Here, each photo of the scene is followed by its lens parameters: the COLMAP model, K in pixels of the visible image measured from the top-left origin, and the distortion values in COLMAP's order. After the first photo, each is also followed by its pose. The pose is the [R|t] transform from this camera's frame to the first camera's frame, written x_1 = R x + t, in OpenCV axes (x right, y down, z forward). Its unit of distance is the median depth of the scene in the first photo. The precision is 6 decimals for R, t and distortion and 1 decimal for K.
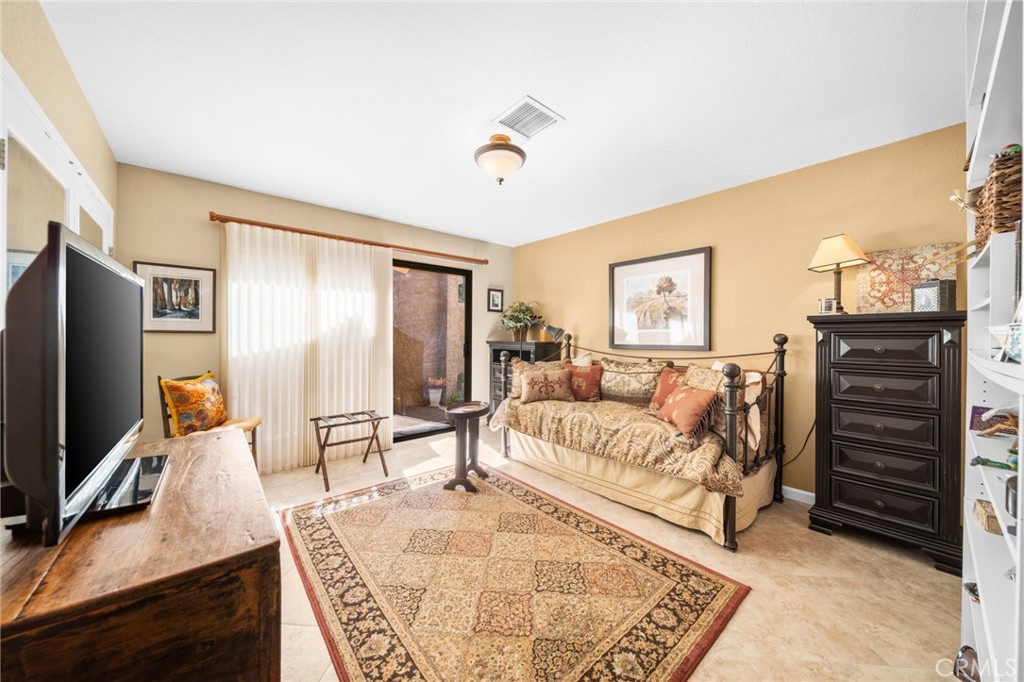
lens RADIAL K [[352.3, 0, 511.4], [0, 352.3, 339.1], [0, 0, 1]] dist [0.000889, 0.000012]
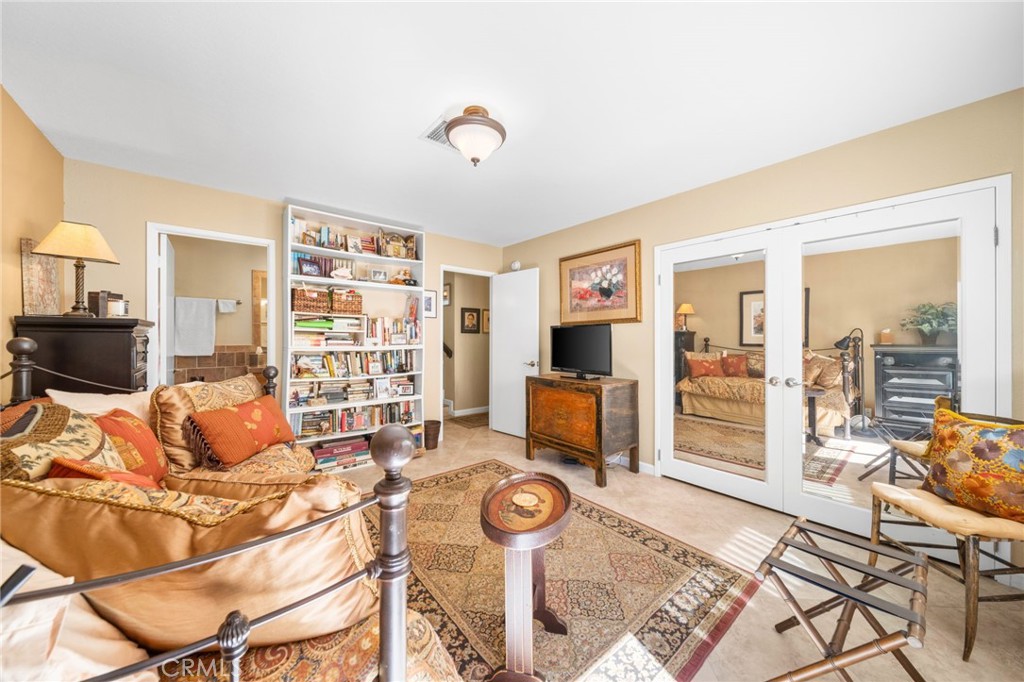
lens RADIAL K [[358.1, 0, 511.6], [0, 358.1, 338.1], [0, 0, 1]] dist [0.000074, -0.001331]
pose [[-0.999975, -0.003842, -0.005986, -0.099464], [-0.004025, 0.999517, 0.030806, -0.047829], [0.005865, 0.030829, -0.999507, 1.613928]]
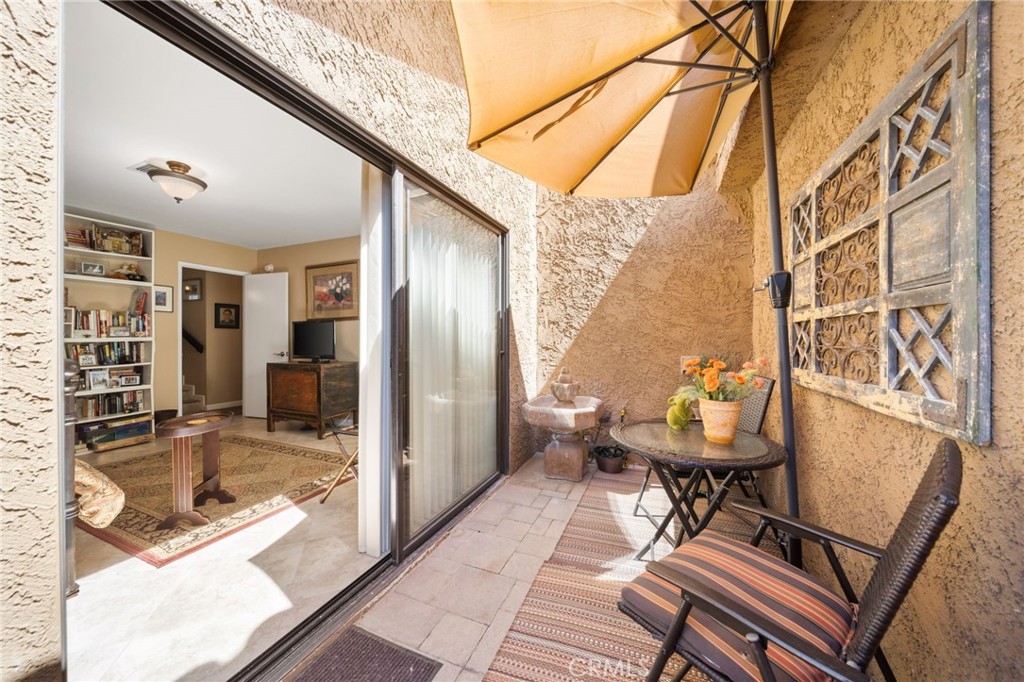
lens RADIAL K [[358.1, 0, 511.6], [0, 358.1, 338.1], [0, 0, 1]] dist [0.000074, -0.001331]
pose [[-0.885417, -0.001380, -0.464796, -0.404675], [-0.015054, 0.999556, 0.025710, -0.033129], [0.464554, 0.029761, -0.885044, 2.244364]]
